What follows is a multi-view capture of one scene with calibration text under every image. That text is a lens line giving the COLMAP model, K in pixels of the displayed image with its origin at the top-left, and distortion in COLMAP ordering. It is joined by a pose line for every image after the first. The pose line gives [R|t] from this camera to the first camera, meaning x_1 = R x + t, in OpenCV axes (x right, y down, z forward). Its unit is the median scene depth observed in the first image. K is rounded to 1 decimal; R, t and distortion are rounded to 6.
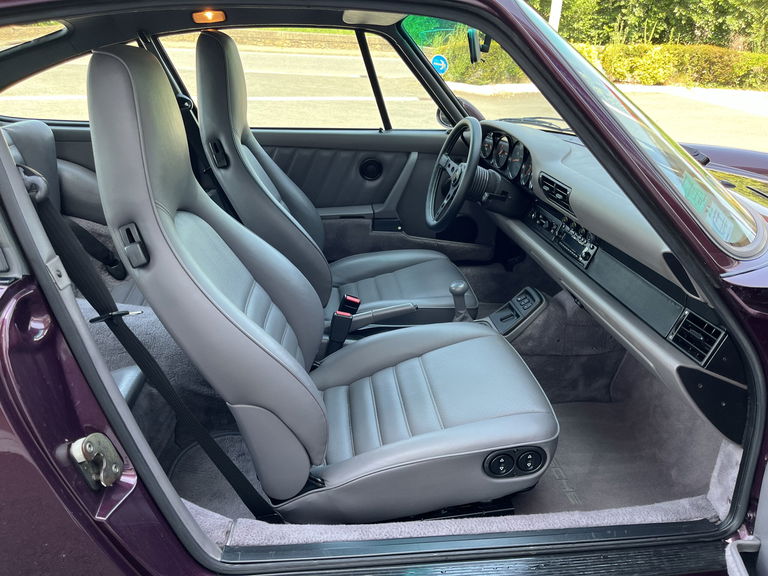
lens RADIAL K [[606.2, 0, 387.2], [0, 606.2, 288.3], [0, 0, 1]] dist [0.071787, -0.117163]
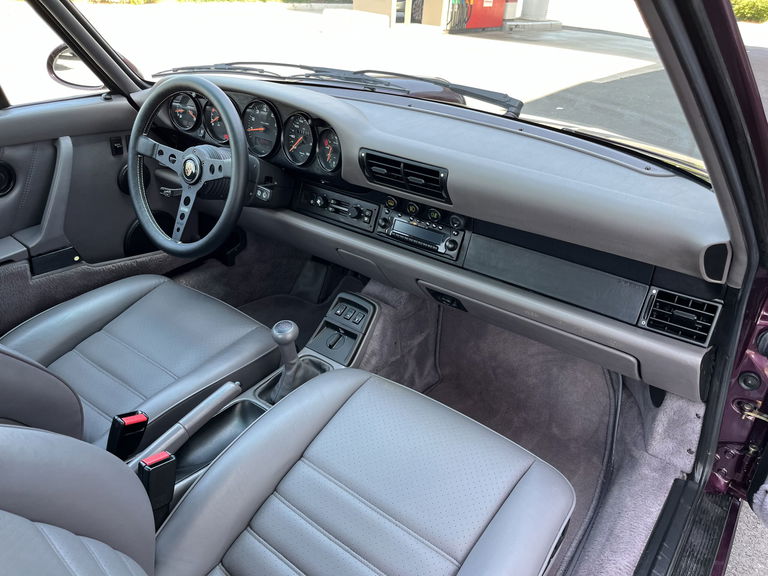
lens RADIAL K [[606.2, 0, 387.2], [0, 606.2, 288.3], [0, 0, 1]] dist [0.071787, -0.117163]
pose [[0.695522, -0.340657, 0.632615, -0.241258], [0.254439, 0.940181, 0.226538, -0.188511], [-0.671945, 0.003400, 0.740593, 0.432989]]
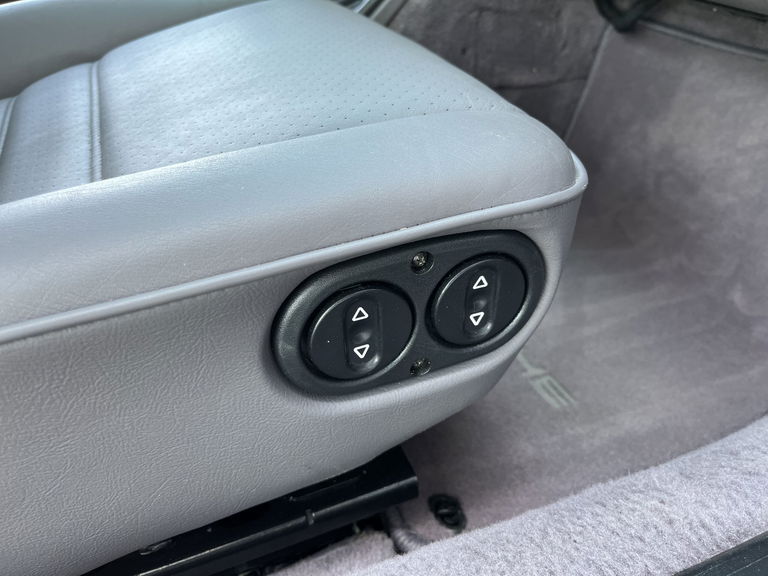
lens RADIAL K [[606.2, 0, 387.2], [0, 606.2, 288.3], [0, 0, 1]] dist [0.071787, -0.117163]
pose [[0.966782, -0.123318, 0.223886, 0.113209], [0.077644, 0.976215, 0.202424, 0.173140], [-0.243523, -0.178316, 0.953362, 0.598976]]
